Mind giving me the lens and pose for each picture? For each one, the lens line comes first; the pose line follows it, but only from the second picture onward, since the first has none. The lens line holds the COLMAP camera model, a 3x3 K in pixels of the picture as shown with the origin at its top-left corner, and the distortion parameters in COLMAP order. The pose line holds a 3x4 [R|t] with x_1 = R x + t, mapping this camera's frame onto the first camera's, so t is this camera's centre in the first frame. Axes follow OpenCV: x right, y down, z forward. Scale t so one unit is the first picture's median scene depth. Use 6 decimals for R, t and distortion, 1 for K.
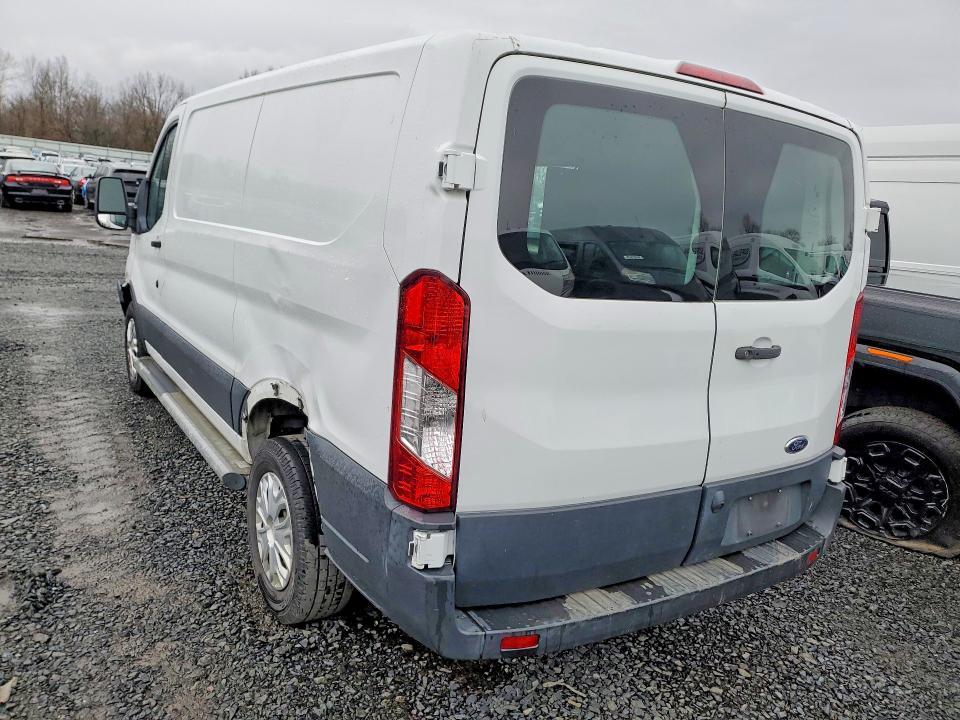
lens RADIAL K [[803.1, 0, 480.0], [0, 803.1, 360.0], [0, 0, 1]] dist [0.005700, 0.004637]
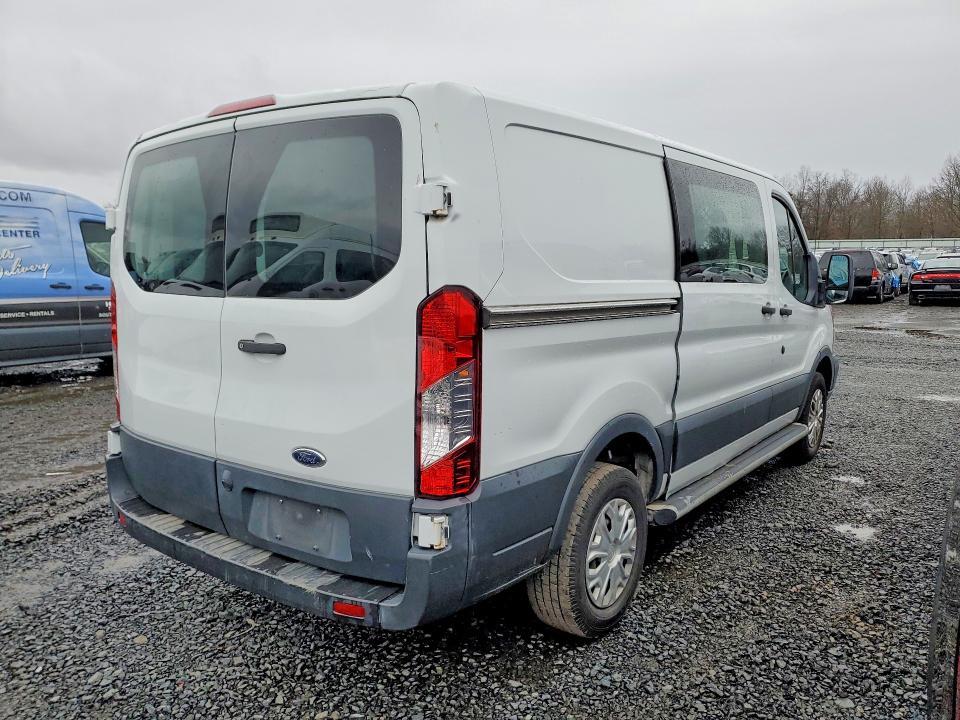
lens RADIAL K [[803.1, 0, 480.0], [0, 803.1, 360.0], [0, 0, 1]] dist [0.005700, 0.004637]
pose [[0.308327, 0.025280, -0.950944, 1.426226], [-0.158373, 0.987060, -0.025110, -0.012049], [0.938004, 0.158346, 0.308341, 0.957355]]
